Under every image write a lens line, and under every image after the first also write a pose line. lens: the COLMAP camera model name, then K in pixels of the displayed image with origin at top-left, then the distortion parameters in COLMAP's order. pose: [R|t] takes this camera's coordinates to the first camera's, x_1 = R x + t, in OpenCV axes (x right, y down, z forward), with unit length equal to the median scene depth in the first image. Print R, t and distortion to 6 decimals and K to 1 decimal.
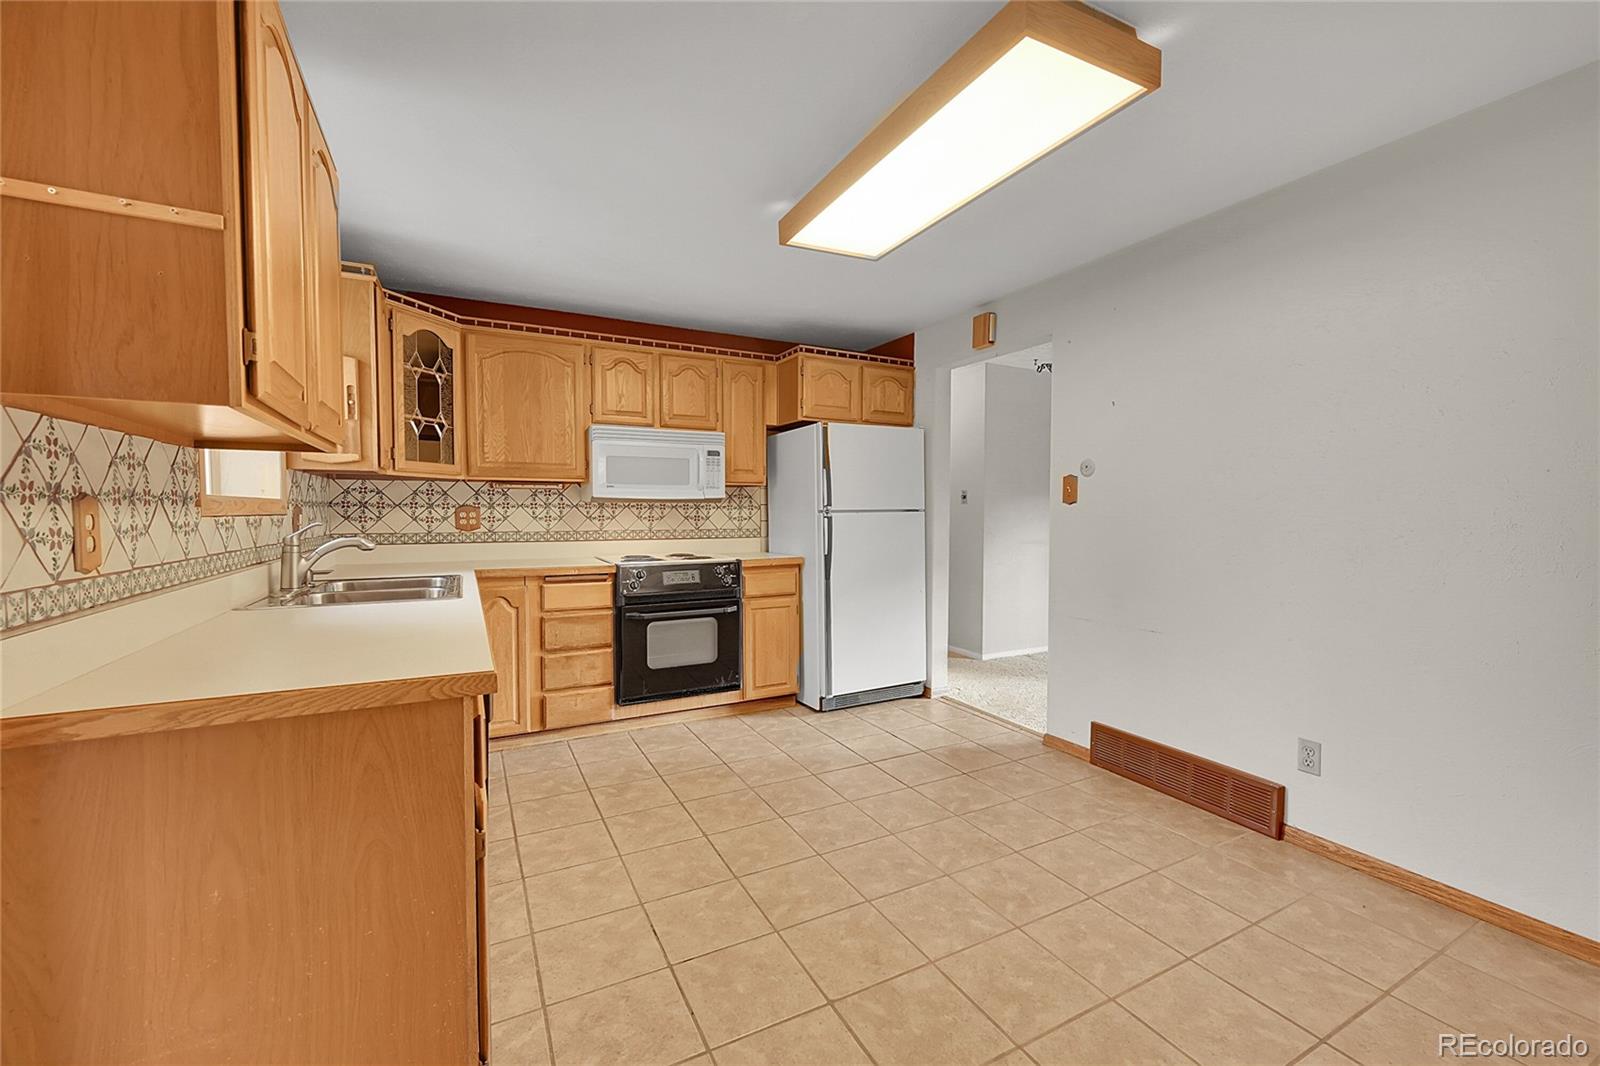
lens RADIAL K [[657.4, 0, 810.1], [0, 657.4, 535.1], [0, 0, 1]] dist [-0.001524, -0.000123]
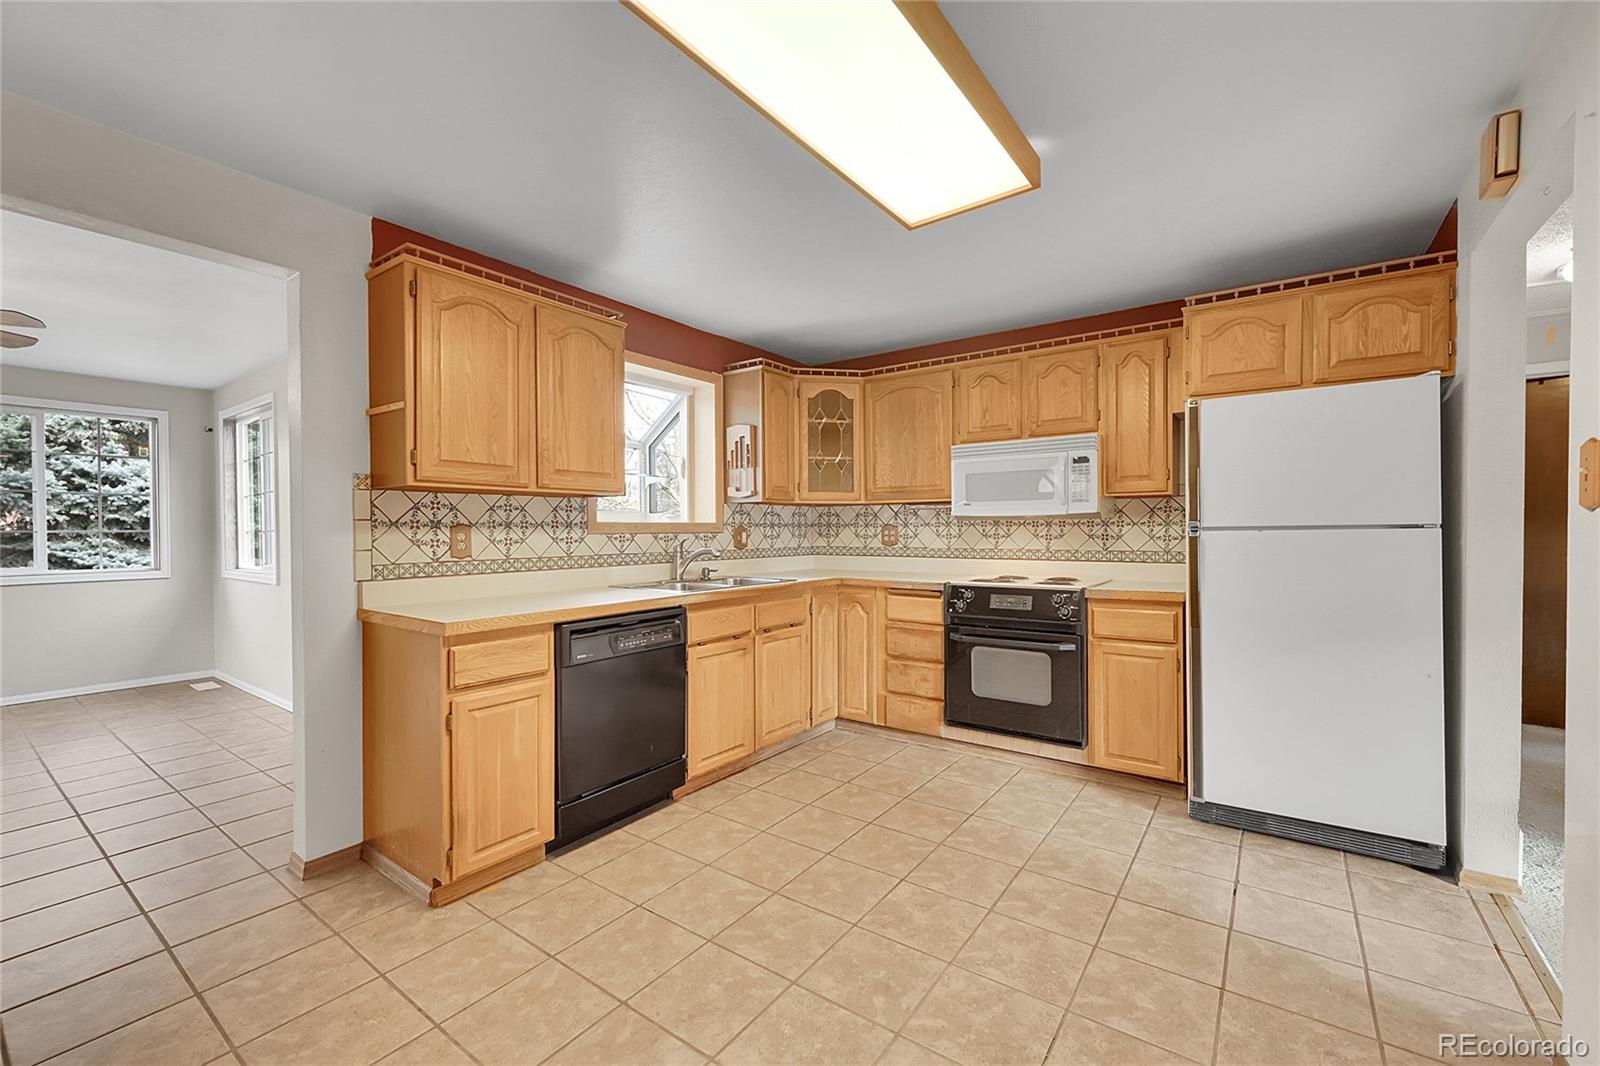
lens RADIAL K [[657.4, 0, 810.1], [0, 657.4, 535.1], [0, 0, 1]] dist [-0.001524, -0.000123]
pose [[0.446725, 0.005374, -0.894655, 0.498905], [-0.027974, 0.999577, -0.007964, -0.013517], [0.894234, 0.028585, 0.446686, 0.355676]]
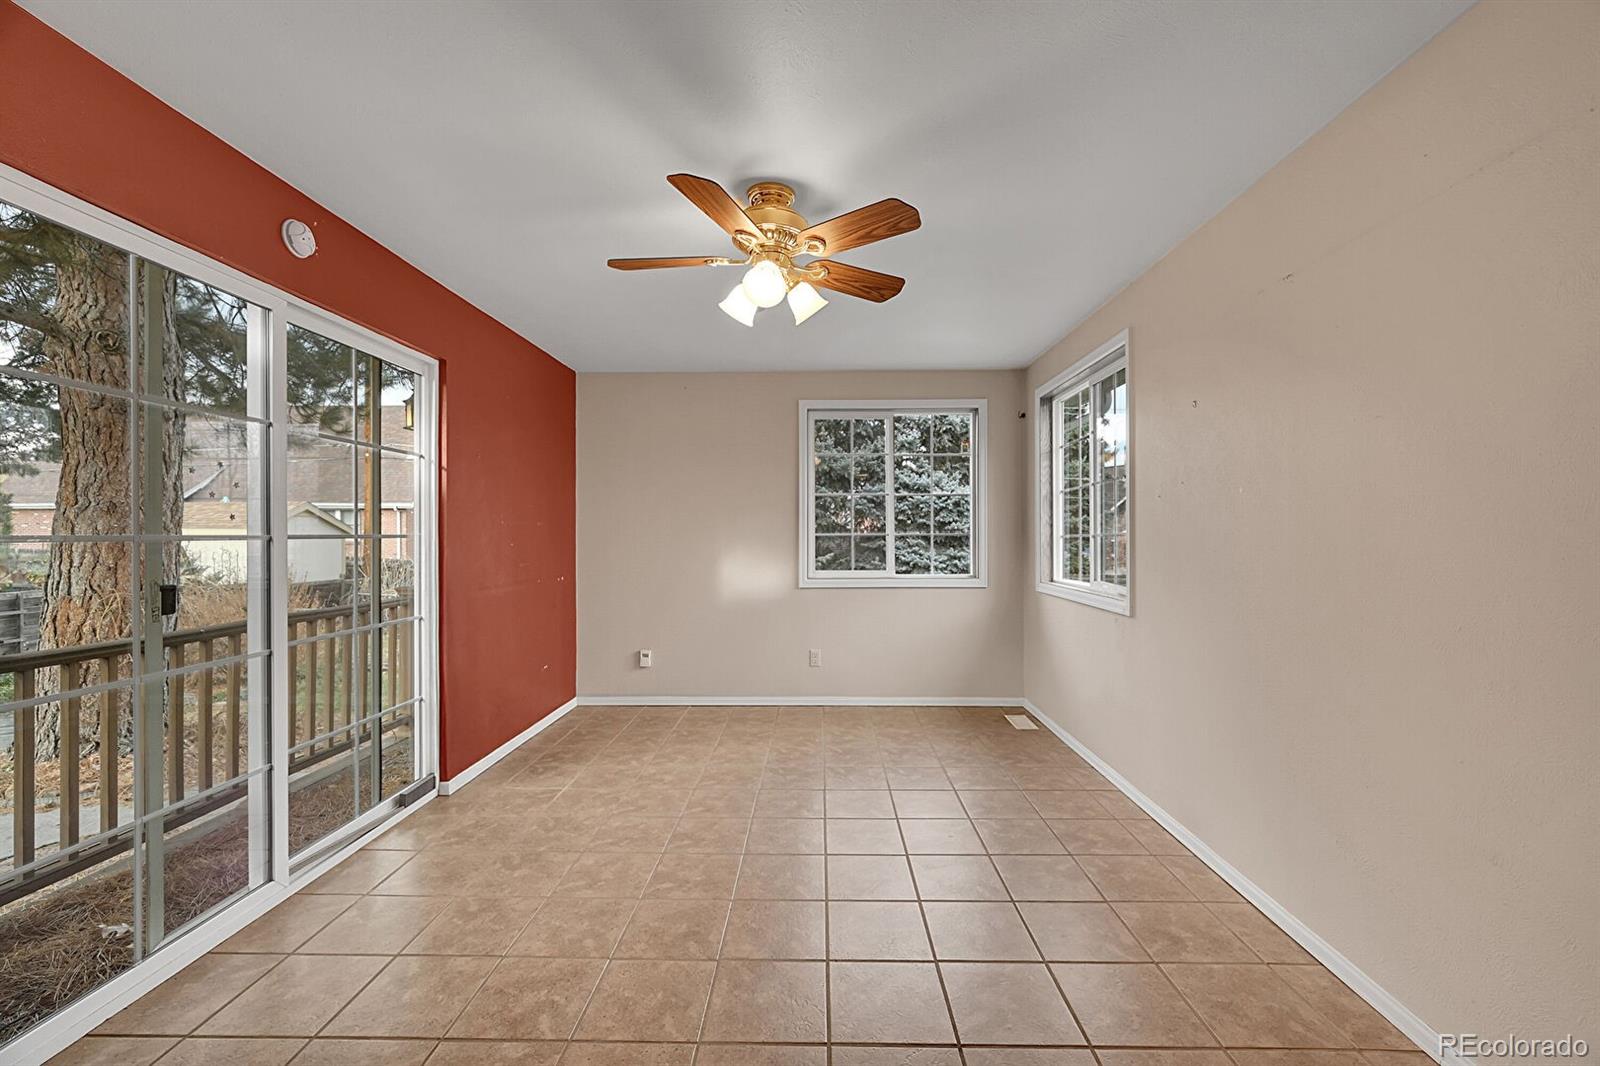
lens RADIAL K [[650.4, 0, 810.0], [0, 650.4, 533.9], [0, 0, 1]] dist [-0.001276, -0.000578]
pose [[-0.482442, 0.000571, -0.875928, -0.175266], [-0.031497, 0.999342, 0.017999, -0.007467], [0.875362, 0.036272, -0.482106, 0.037202]]
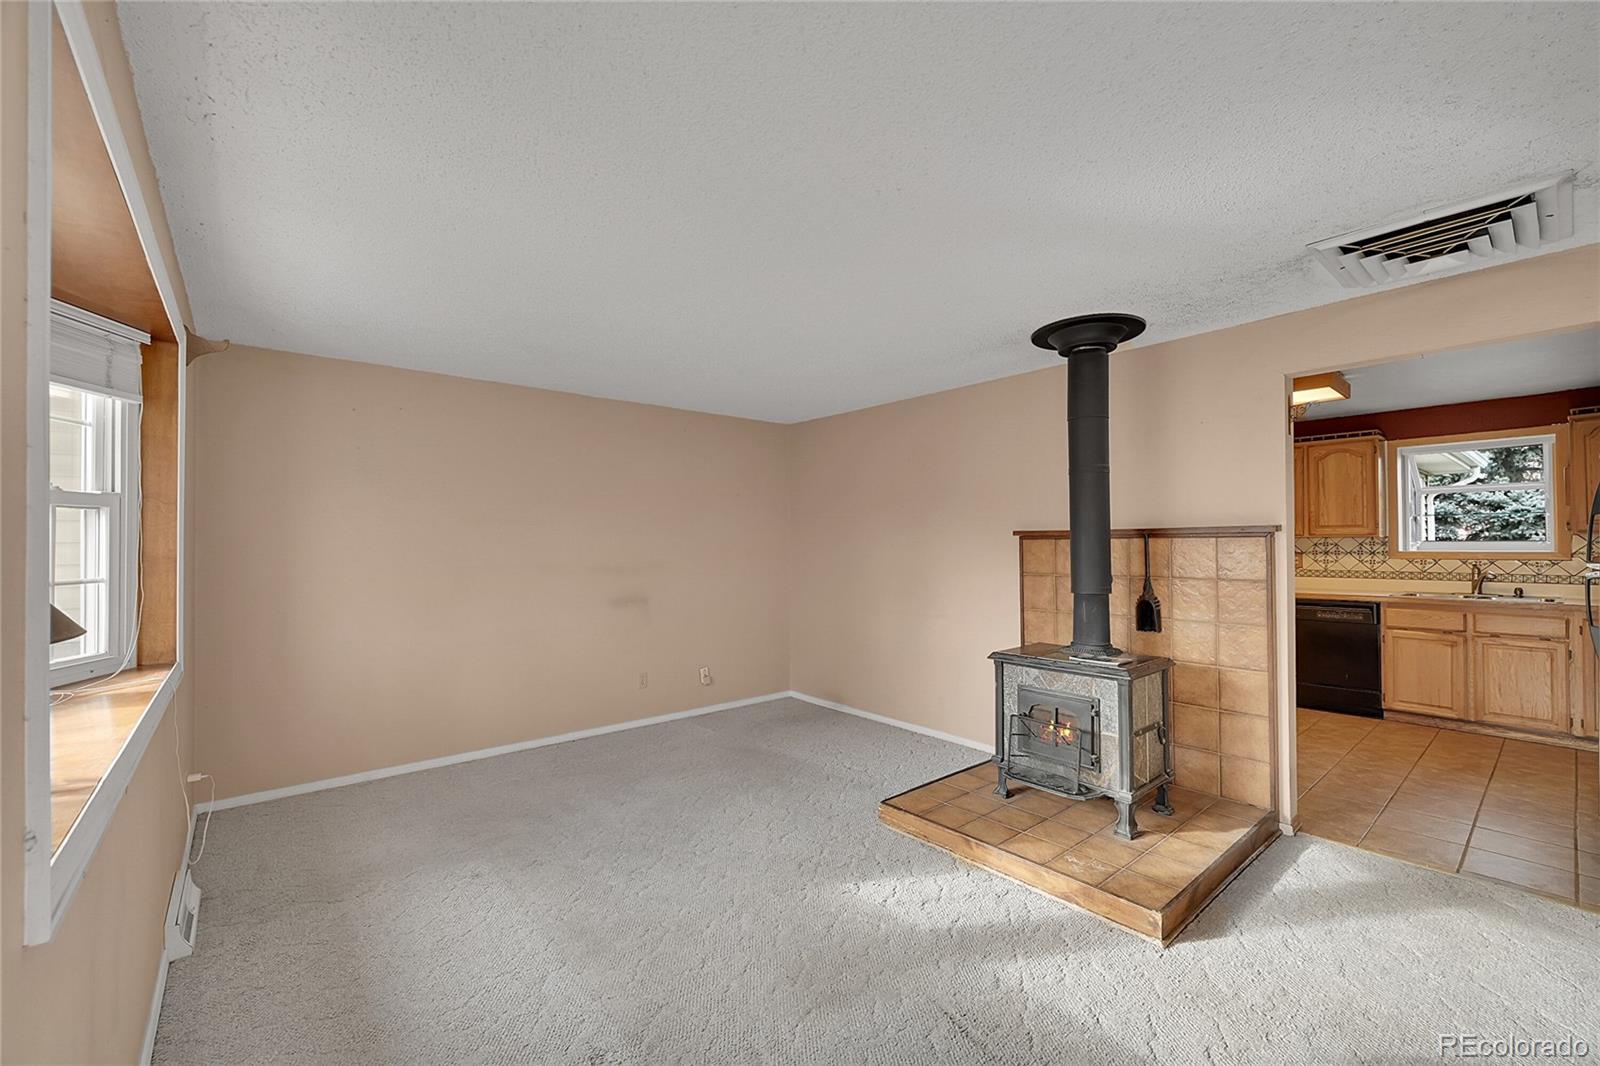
lens RADIAL K [[650.4, 0, 810.0], [0, 650.4, 533.9], [0, 0, 1]] dist [-0.001276, -0.000578]
pose [[-0.976959, 0.001438, -0.213423, 1.158913], [-0.003430, 0.999742, 0.022437, -0.098721], [0.213401, 0.022652, -0.976702, 1.653503]]
